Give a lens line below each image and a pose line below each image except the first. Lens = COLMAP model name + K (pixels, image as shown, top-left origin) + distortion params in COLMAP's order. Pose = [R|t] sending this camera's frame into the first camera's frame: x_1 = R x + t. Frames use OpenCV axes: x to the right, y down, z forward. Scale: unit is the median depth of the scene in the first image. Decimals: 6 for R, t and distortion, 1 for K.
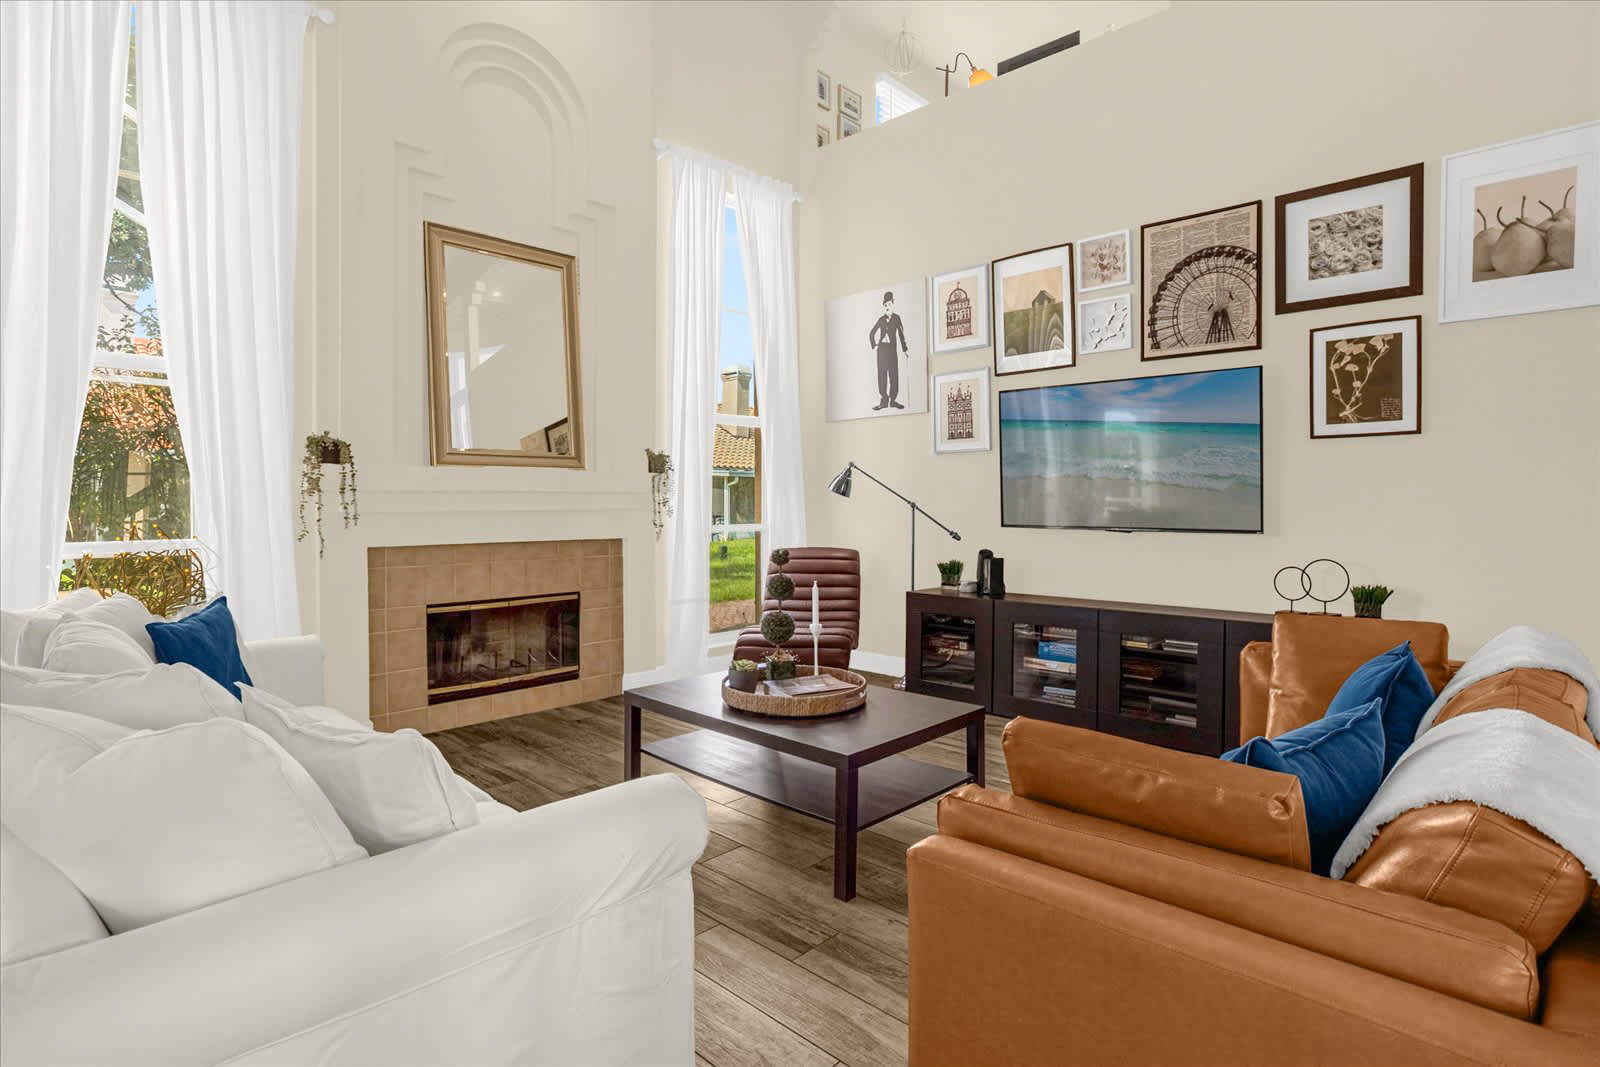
lens RADIAL K [[780.1, 0, 797.6], [0, 780.1, 520.0], [0, 0, 1]] dist [-0.024955, 0.016299]
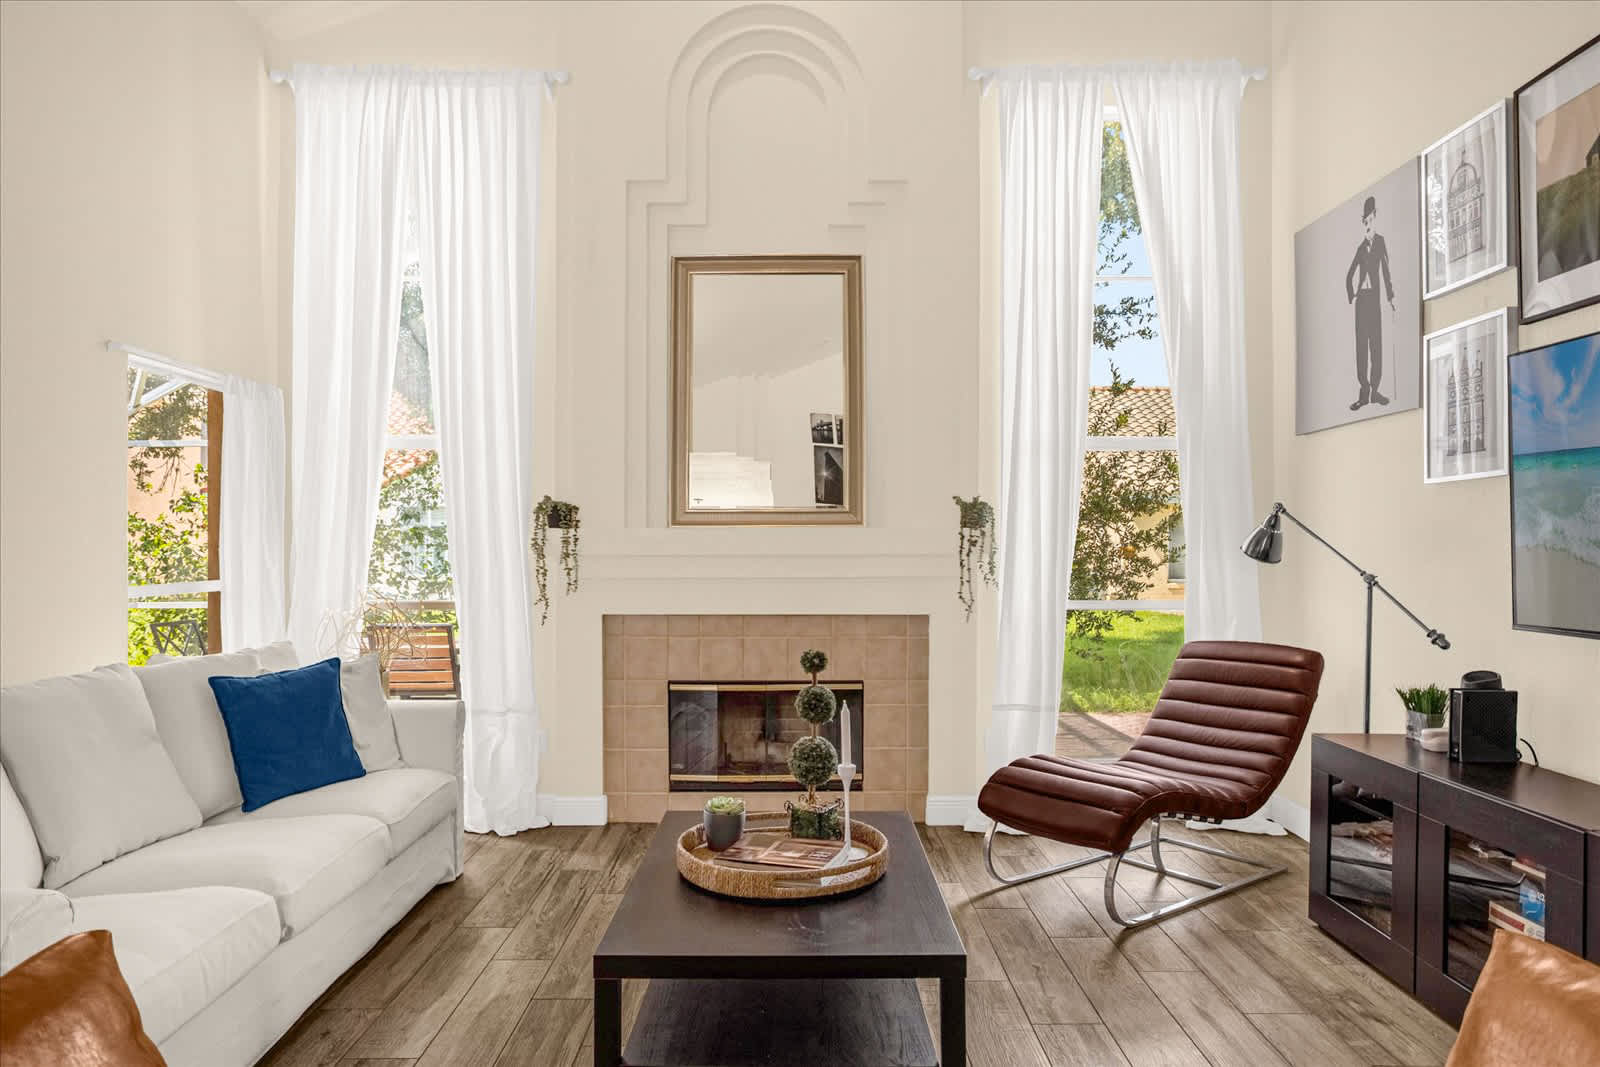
lens RADIAL K [[983.5, 0, 785.9], [0, 983.5, 567.8], [0, 0, 1]] dist [-0.002682, 0.008935]
pose [[0.720758, 0.013099, -0.693062, 0.355215], [-0.017927, 0.999839, 0.000254, -0.021303], [0.692954, 0.012242, 0.720877, 0.227165]]
